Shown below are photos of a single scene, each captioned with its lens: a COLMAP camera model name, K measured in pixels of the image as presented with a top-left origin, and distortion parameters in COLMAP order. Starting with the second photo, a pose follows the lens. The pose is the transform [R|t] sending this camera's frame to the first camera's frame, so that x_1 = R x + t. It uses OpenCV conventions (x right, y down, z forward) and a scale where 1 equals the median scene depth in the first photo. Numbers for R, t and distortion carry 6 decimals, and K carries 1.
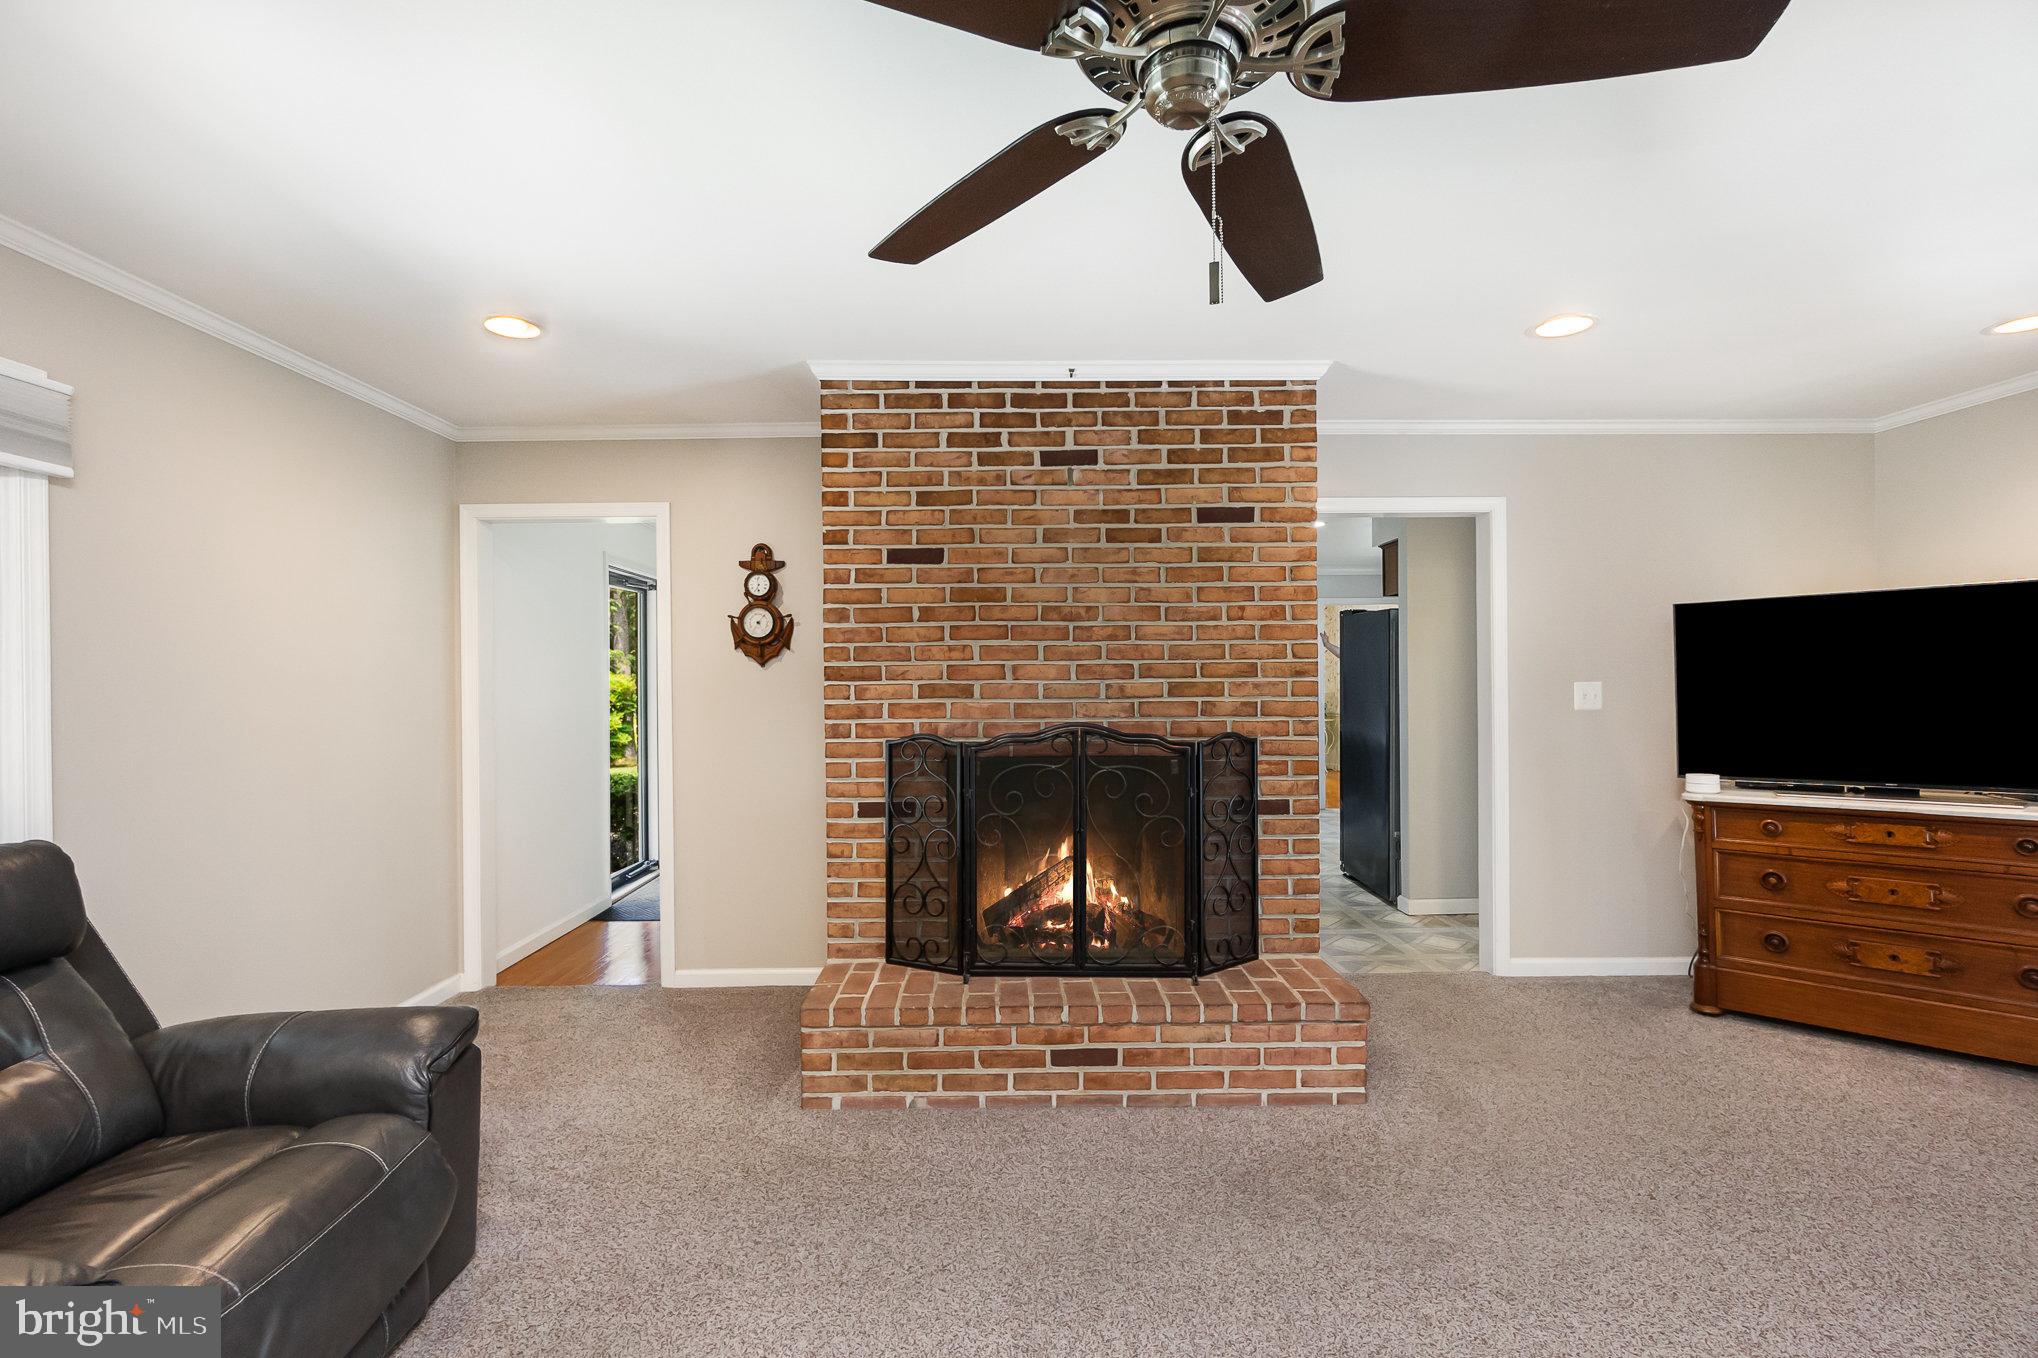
lens RADIAL K [[890.2, 0, 1019.0], [0, 890.2, 679.0], [0, 0, 1]] dist [-0.000099, -0.000005]
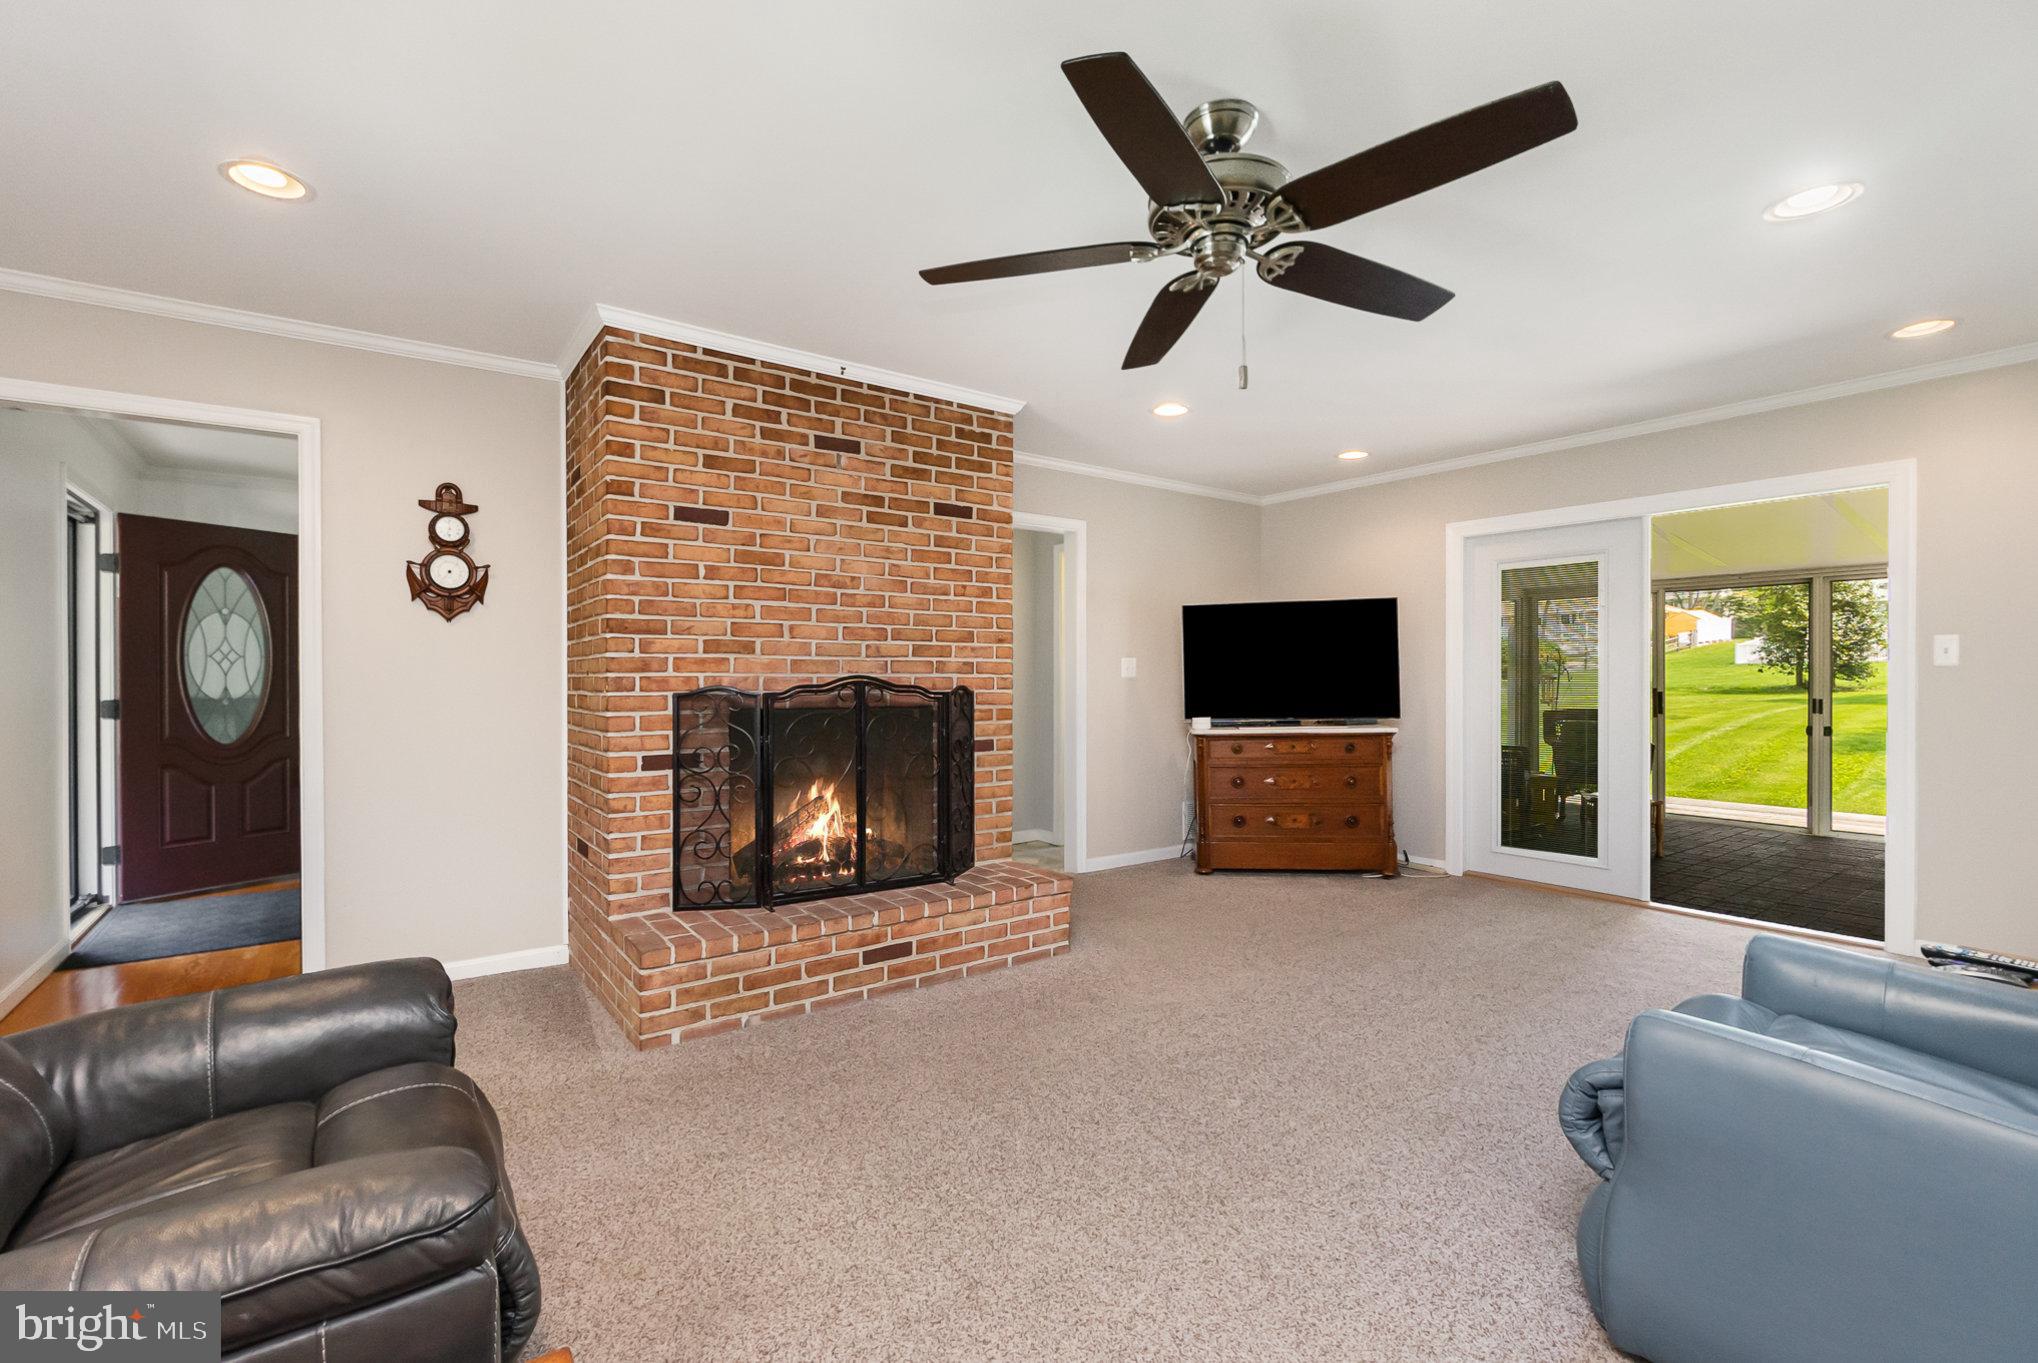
lens RADIAL K [[878.9, 0, 1019.0], [0, 878.9, 681.5], [0, 0, 1]] dist [0.000668, 0.000242]
pose [[0.815426, 0.002549, 0.578856, -0.406612], [-0.003316, 0.999994, 0.000268, 0.053513], [-0.578852, -0.002138, 0.815430, -0.051206]]
